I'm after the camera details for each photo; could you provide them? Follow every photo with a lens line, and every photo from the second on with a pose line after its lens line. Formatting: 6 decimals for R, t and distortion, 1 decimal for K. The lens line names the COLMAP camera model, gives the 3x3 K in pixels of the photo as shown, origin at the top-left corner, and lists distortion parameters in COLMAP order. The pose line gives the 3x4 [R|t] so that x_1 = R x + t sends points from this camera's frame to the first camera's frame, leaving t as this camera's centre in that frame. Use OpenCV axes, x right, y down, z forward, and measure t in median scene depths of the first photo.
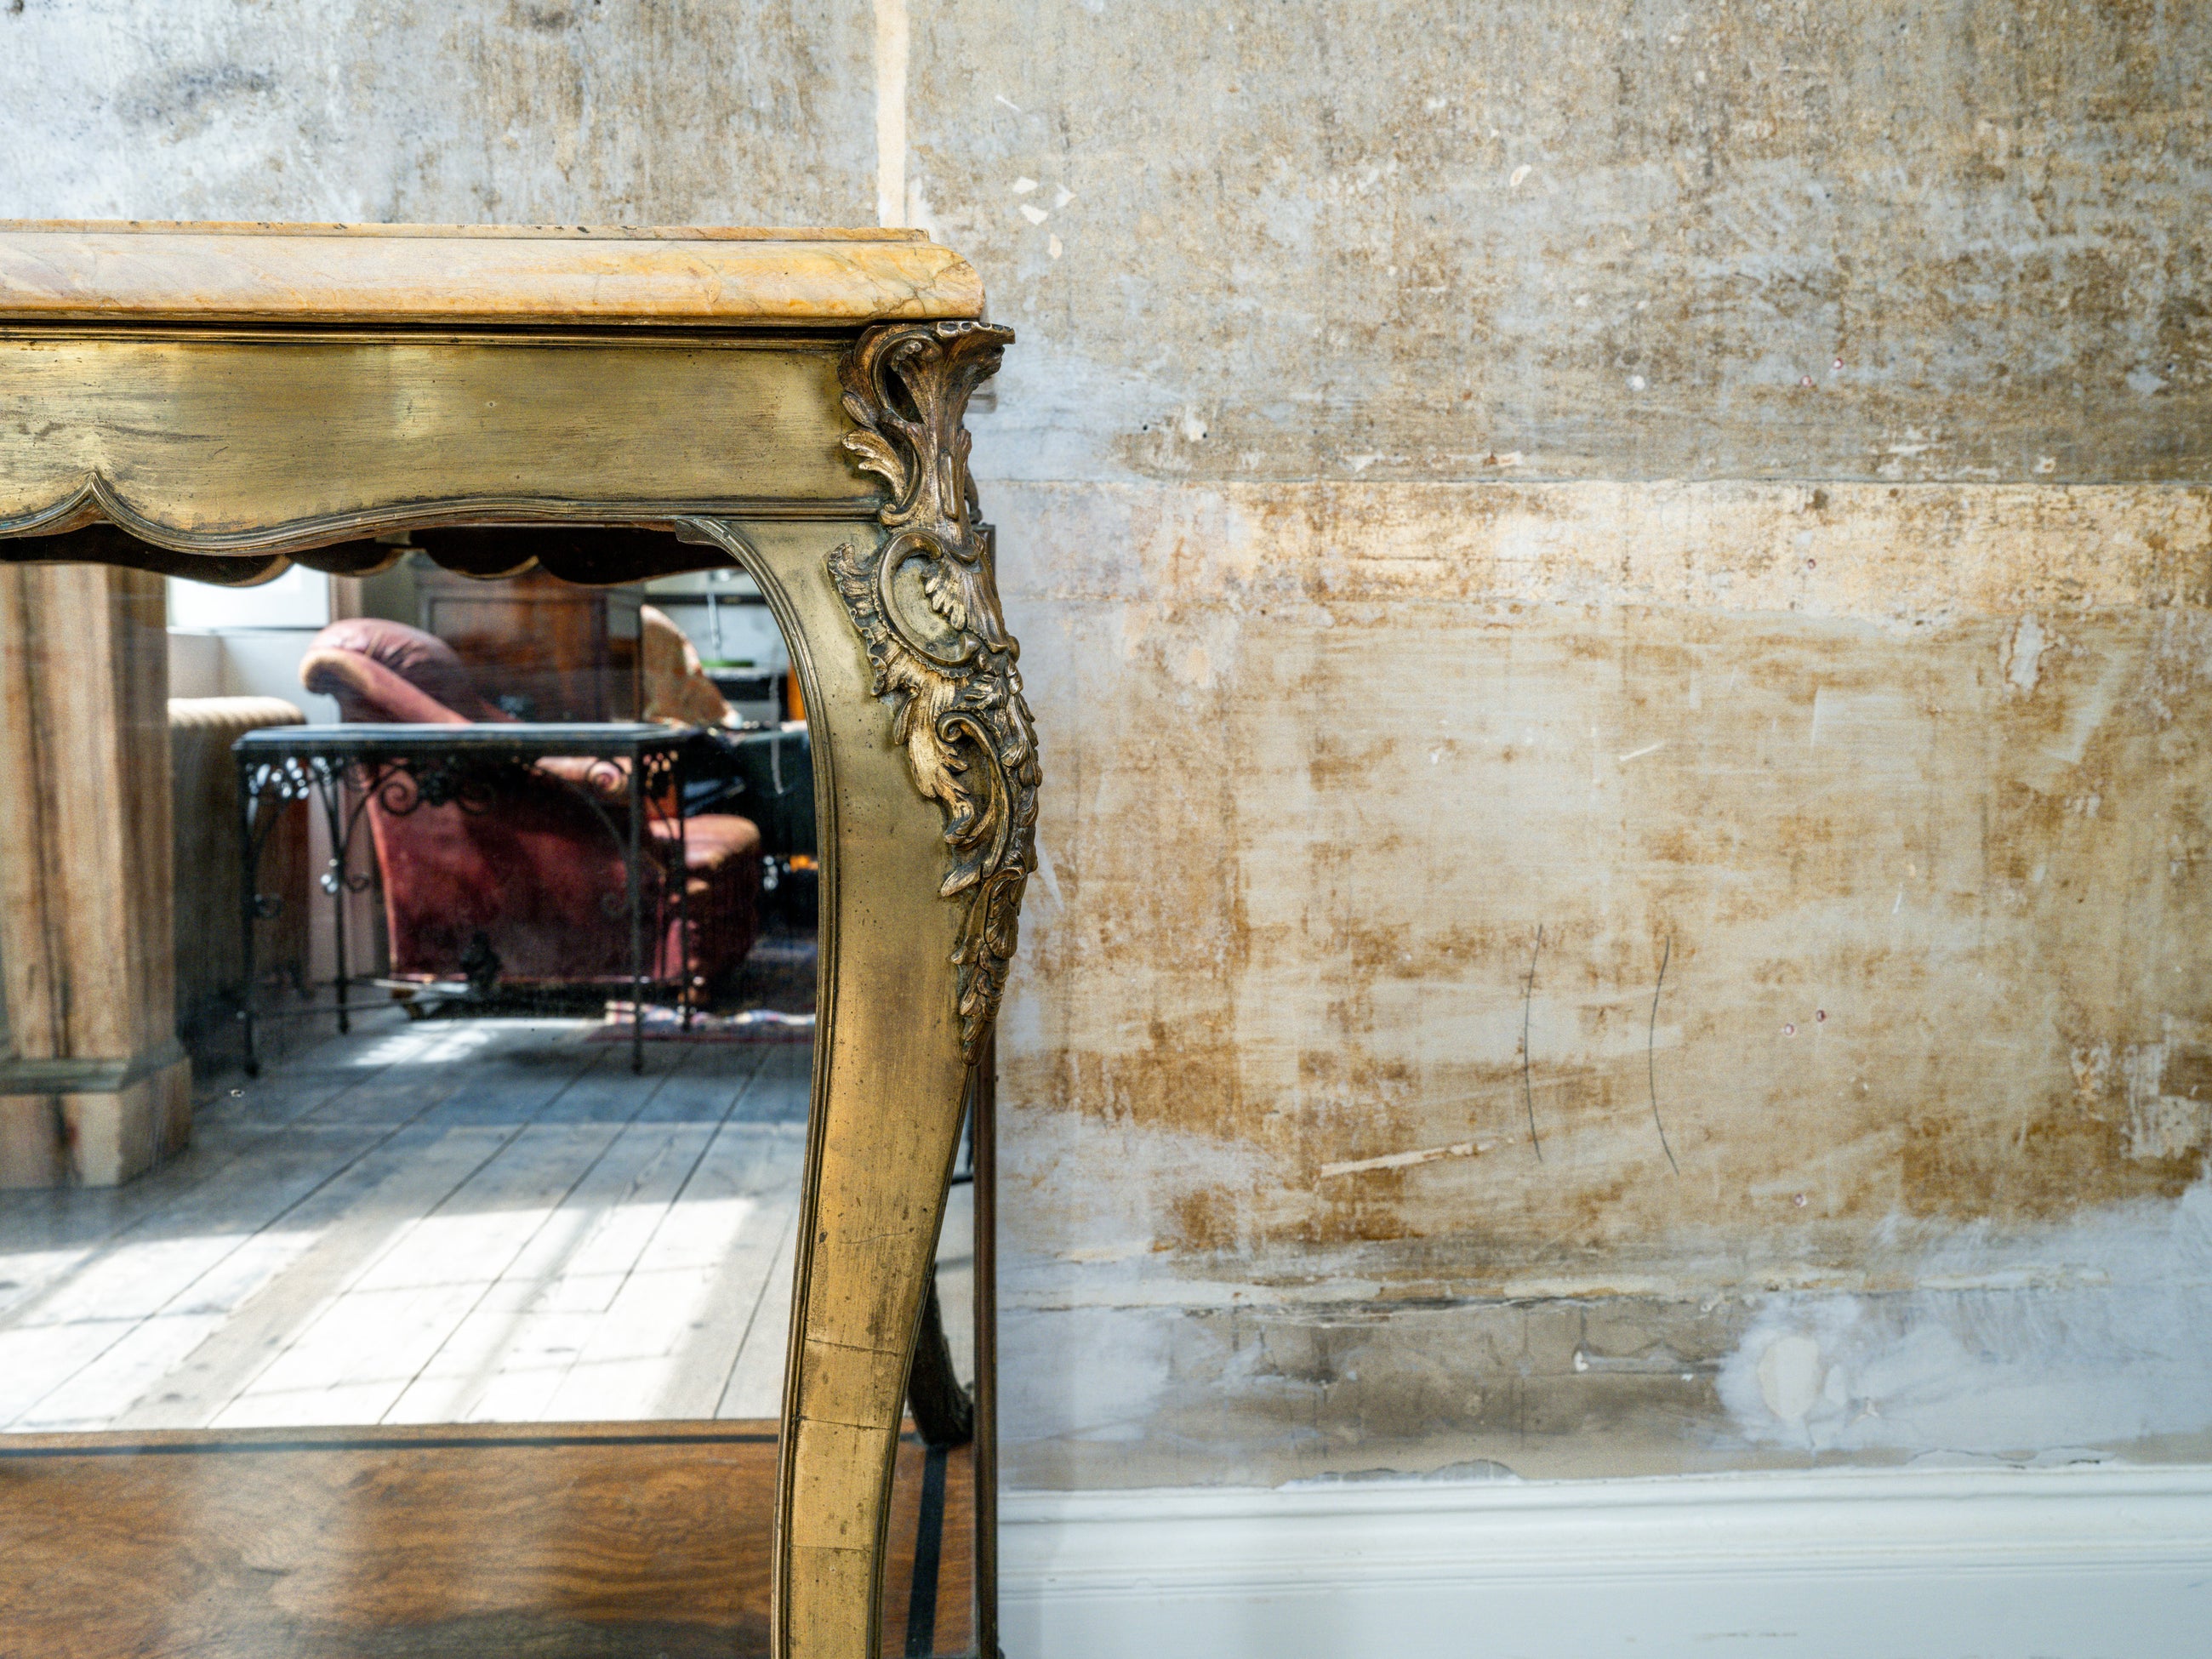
lens RADIAL K [[1994.9, 0, 1104.5], [0, 1994.9, 827.0], [0, 0, 1]] dist [-0.005212, 0.050424]
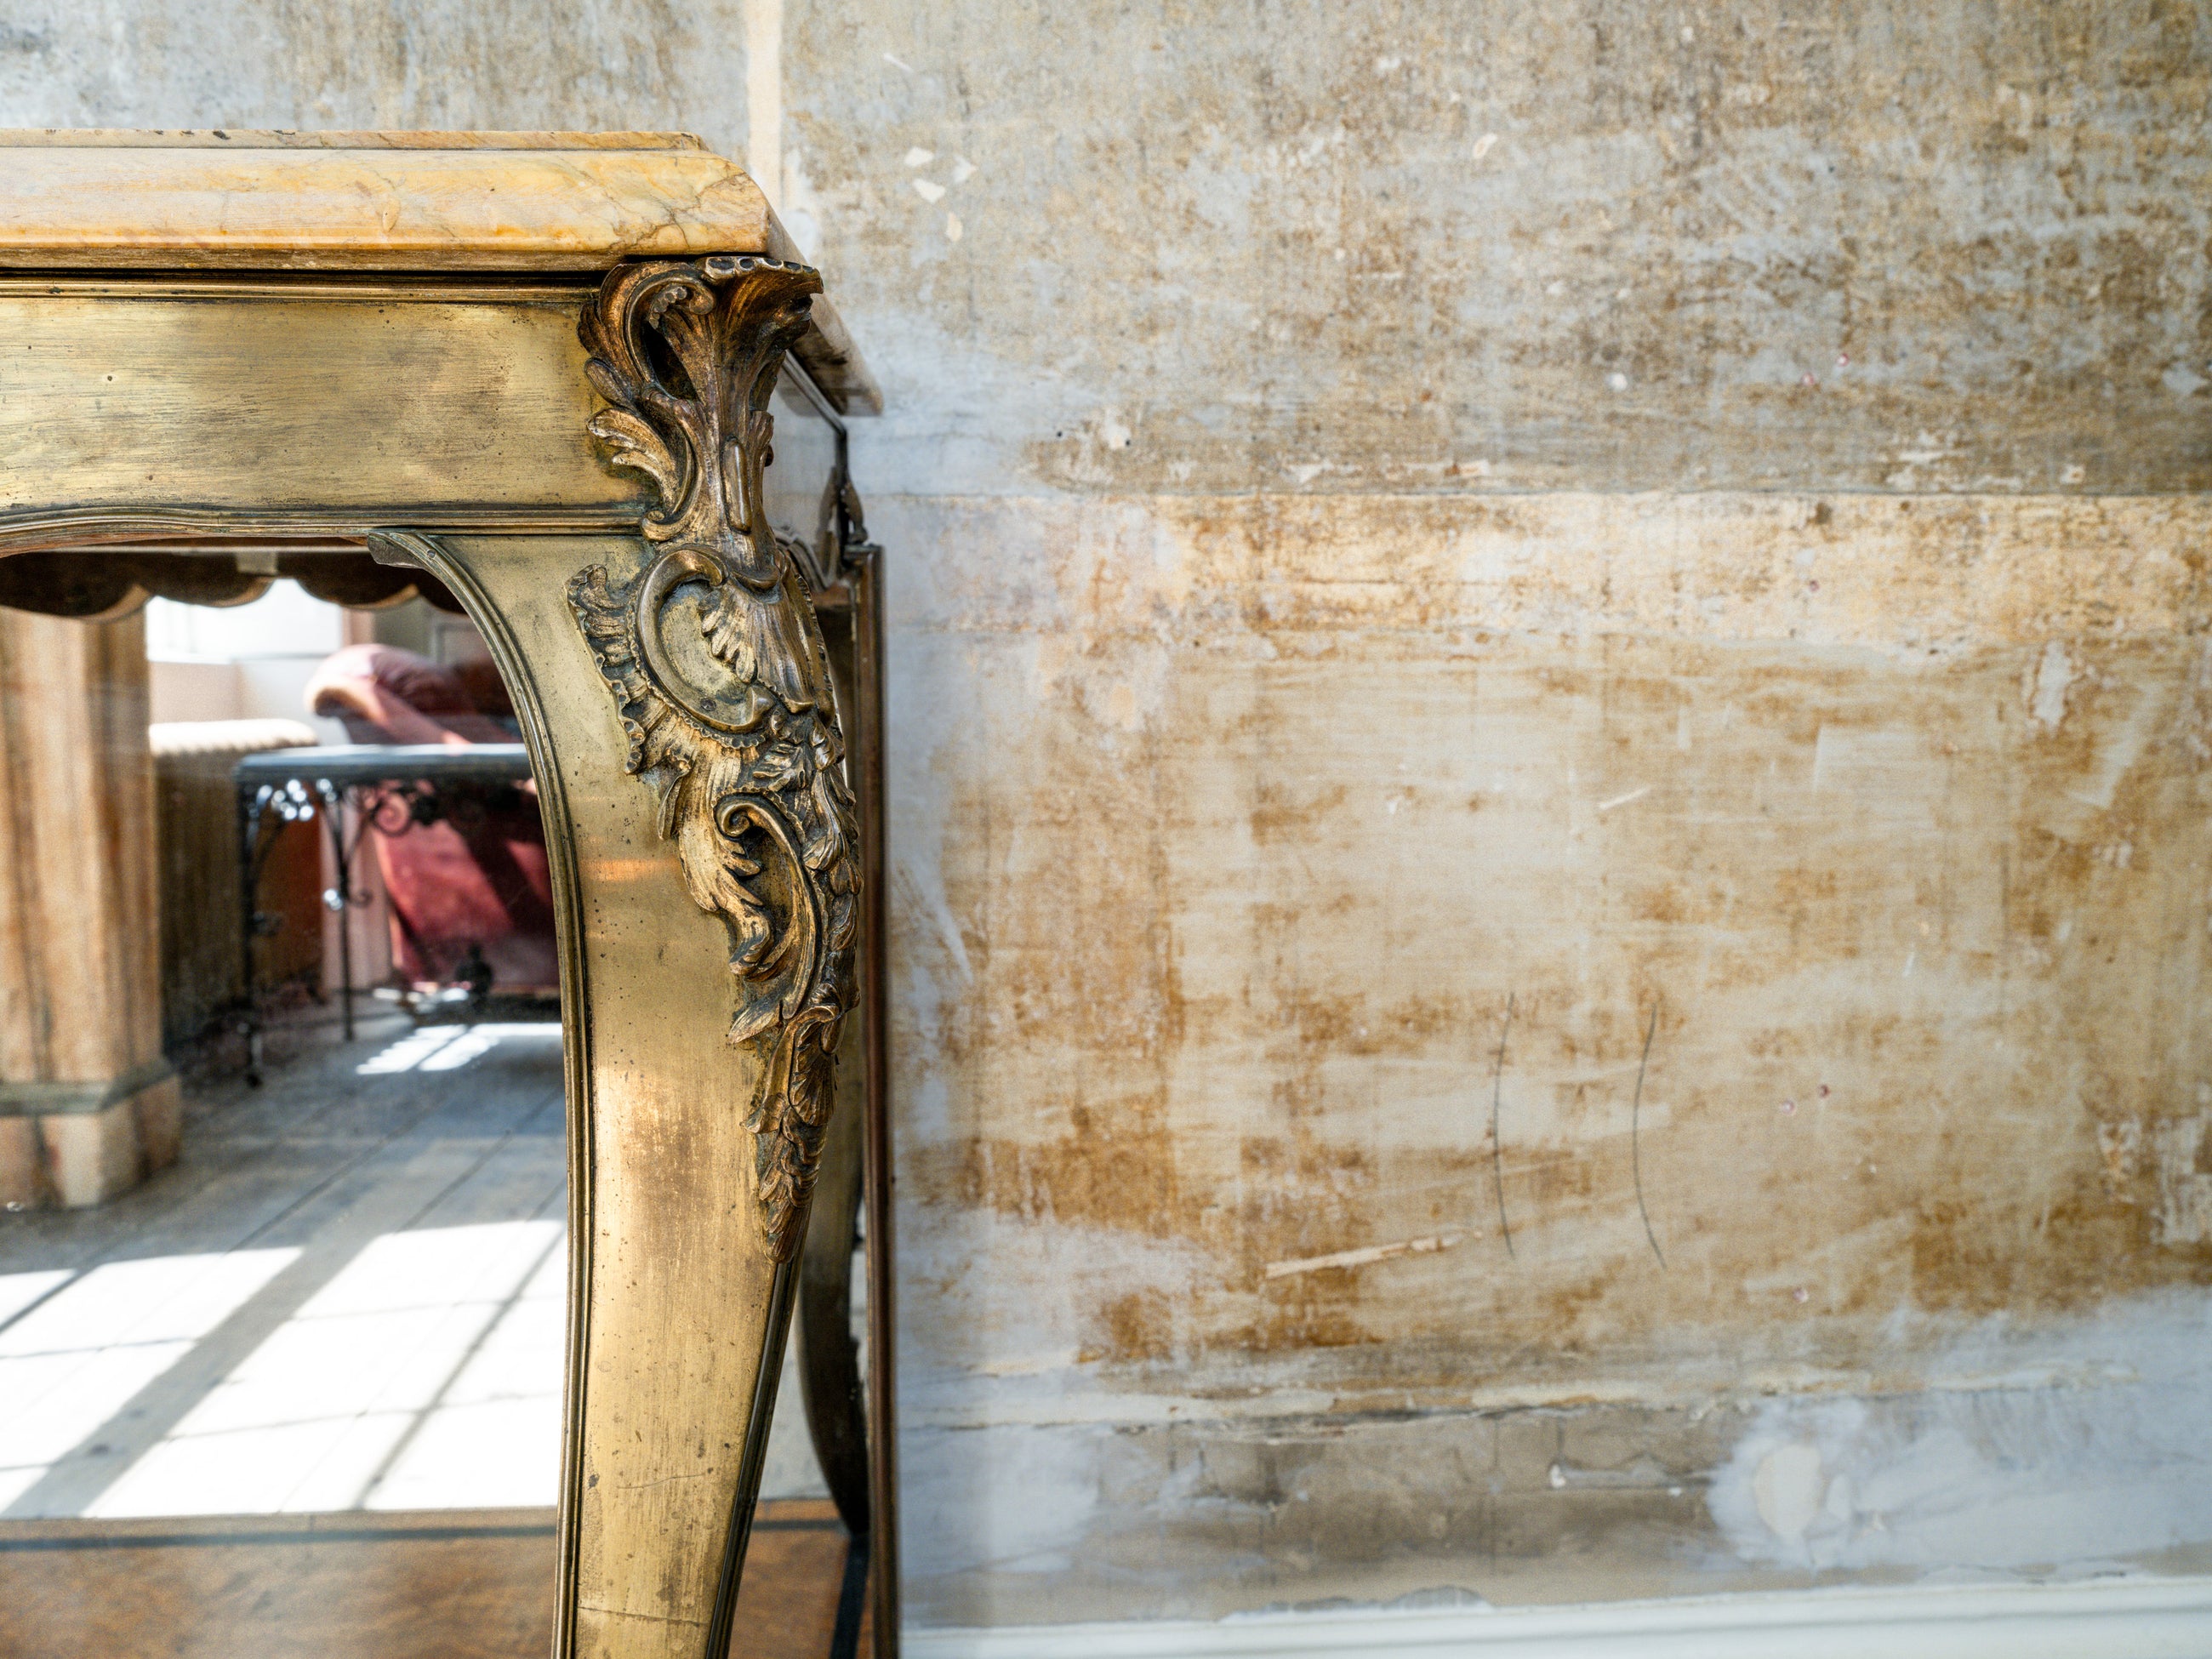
lens RADIAL K [[1776.8, 0, 1103.5], [0, 1776.8, 826.6], [0, 0, 1]] dist [-0.024801, 0.038224]
pose [[0.999963, -0.006345, 0.005894, 0.032868], [0.006333, 0.999978, 0.001998, -0.028238], [-0.005906, -0.001960, 0.999981, 0.212693]]
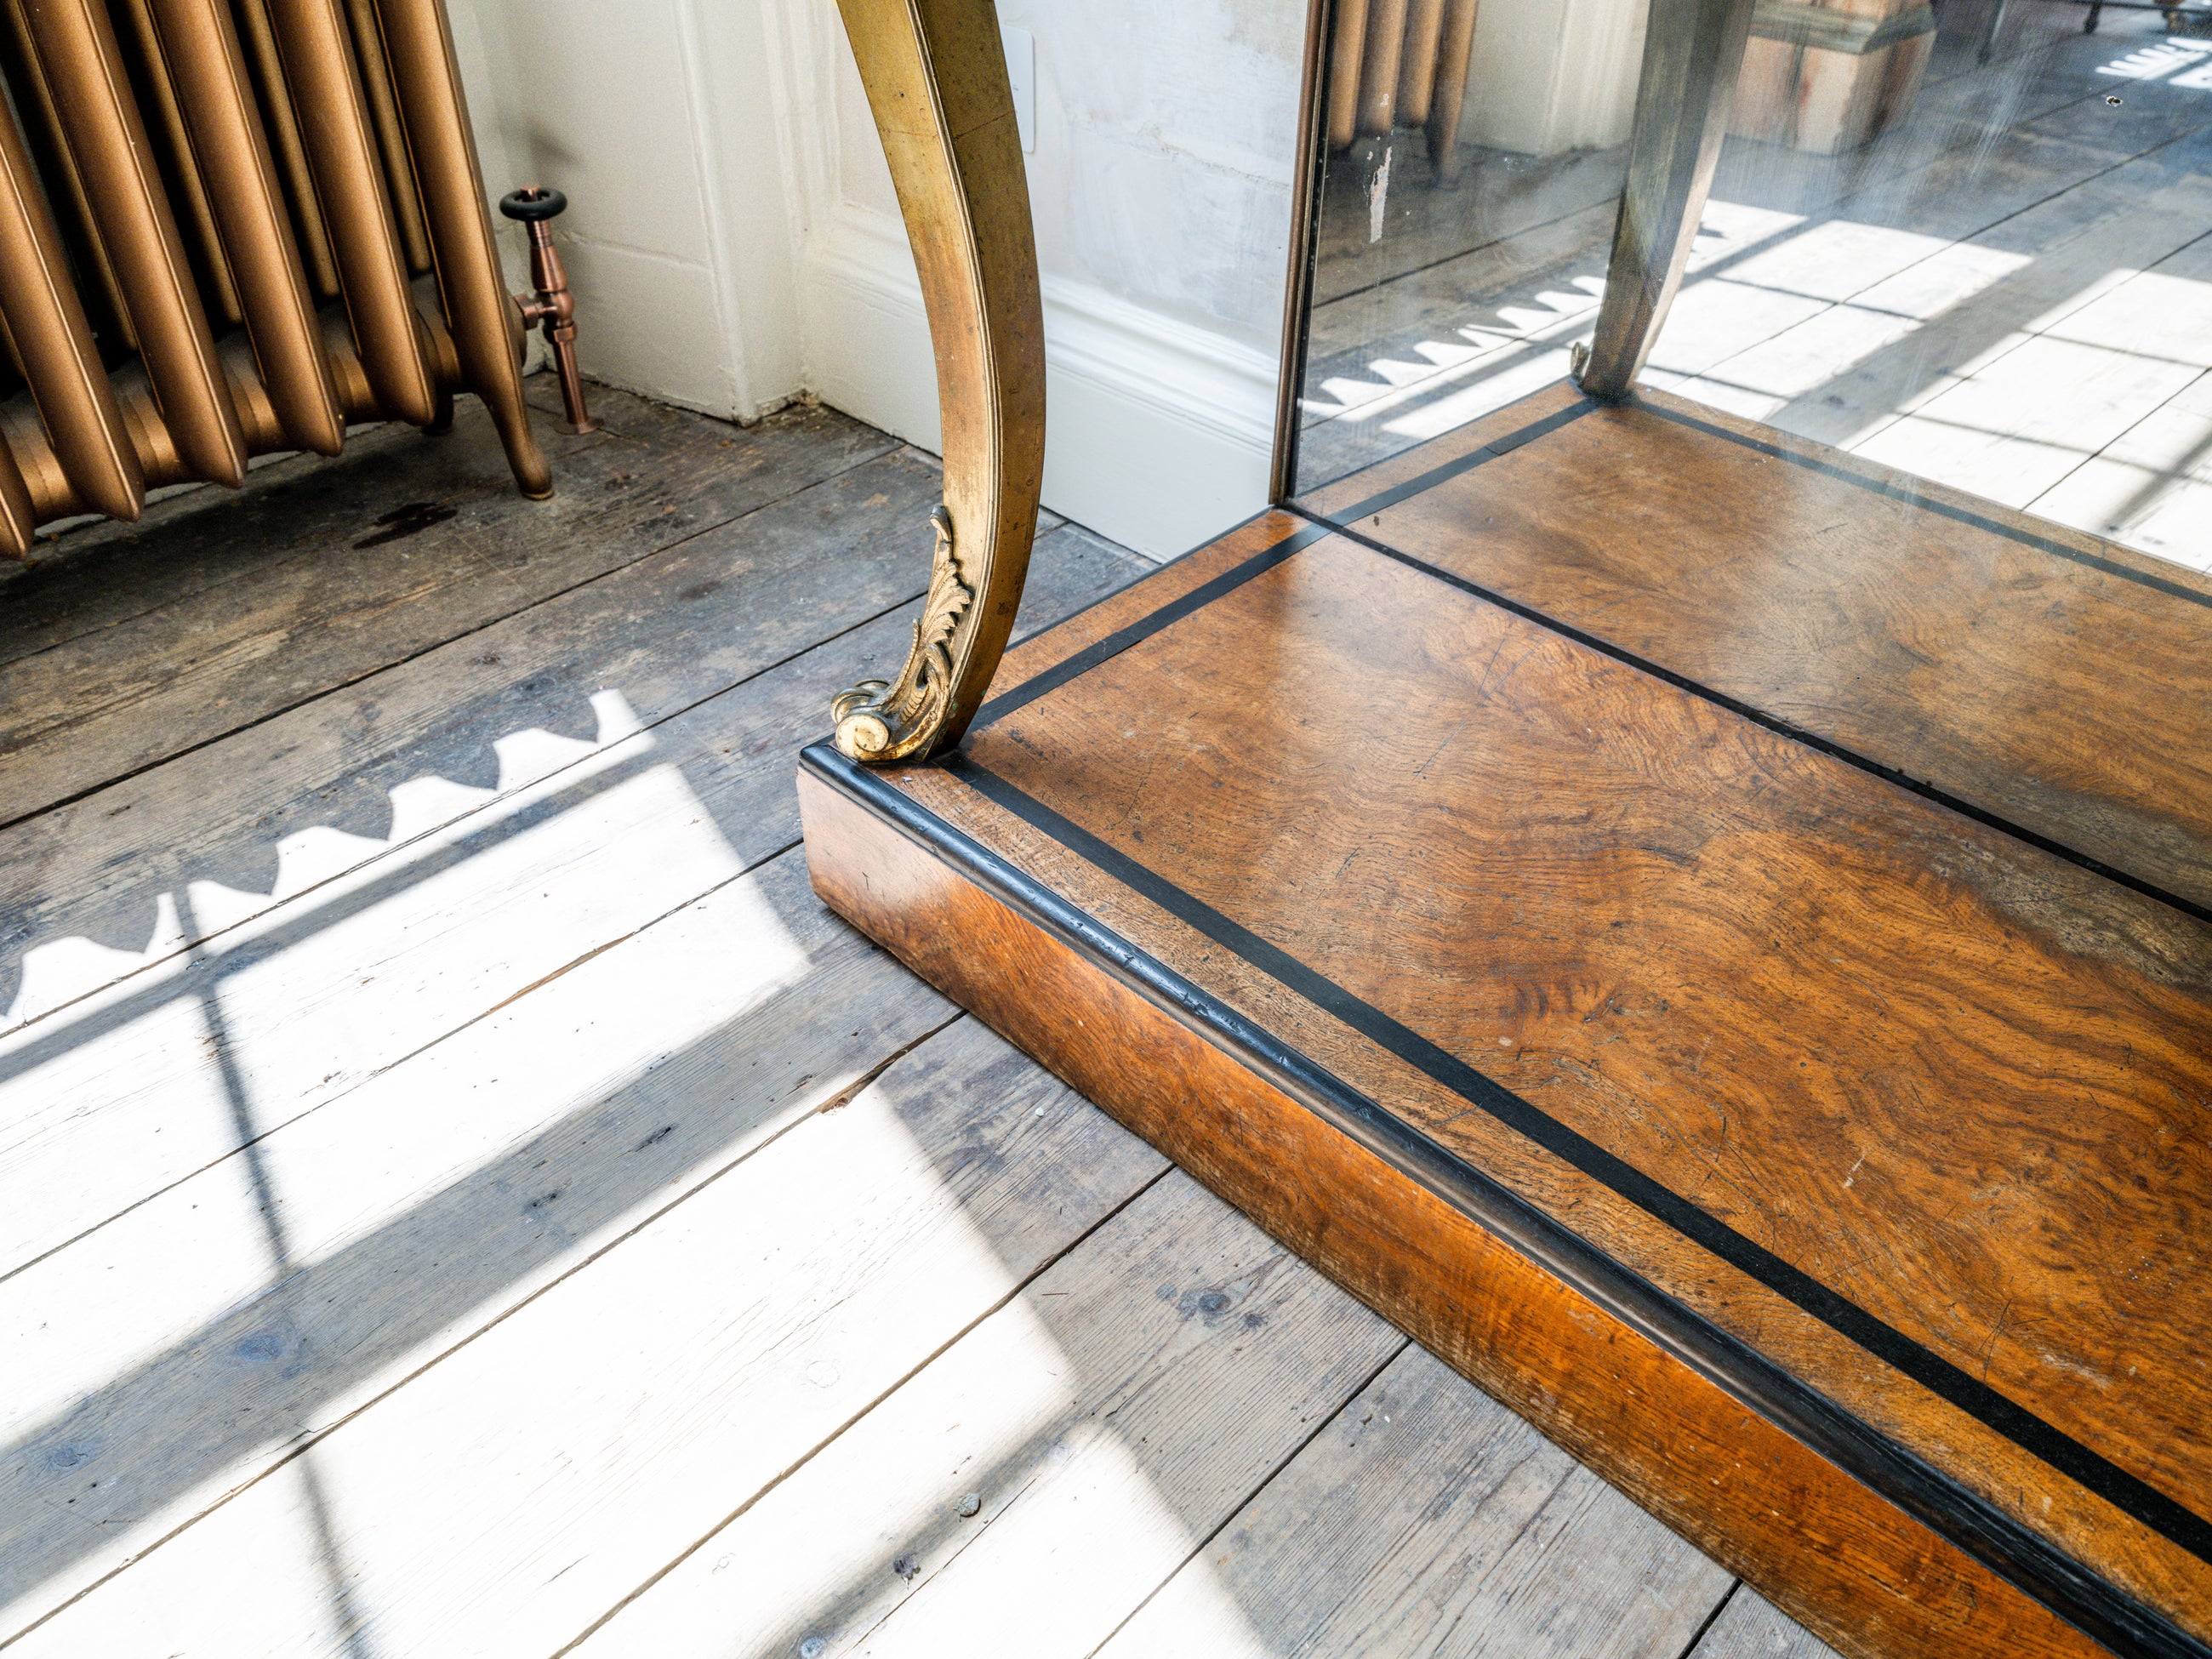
lens RADIAL K [[1776.8, 0, 1103.0], [0, 1776.8, 829.3], [0, 0, 1]] dist [-0.024801, 0.038224]
pose [[0.676987, 0.452259, -0.580647, -0.170706], [-0.092756, 0.835065, 0.542276, 0.034084], [0.730127, -0.313255, 0.607277, 0.222323]]
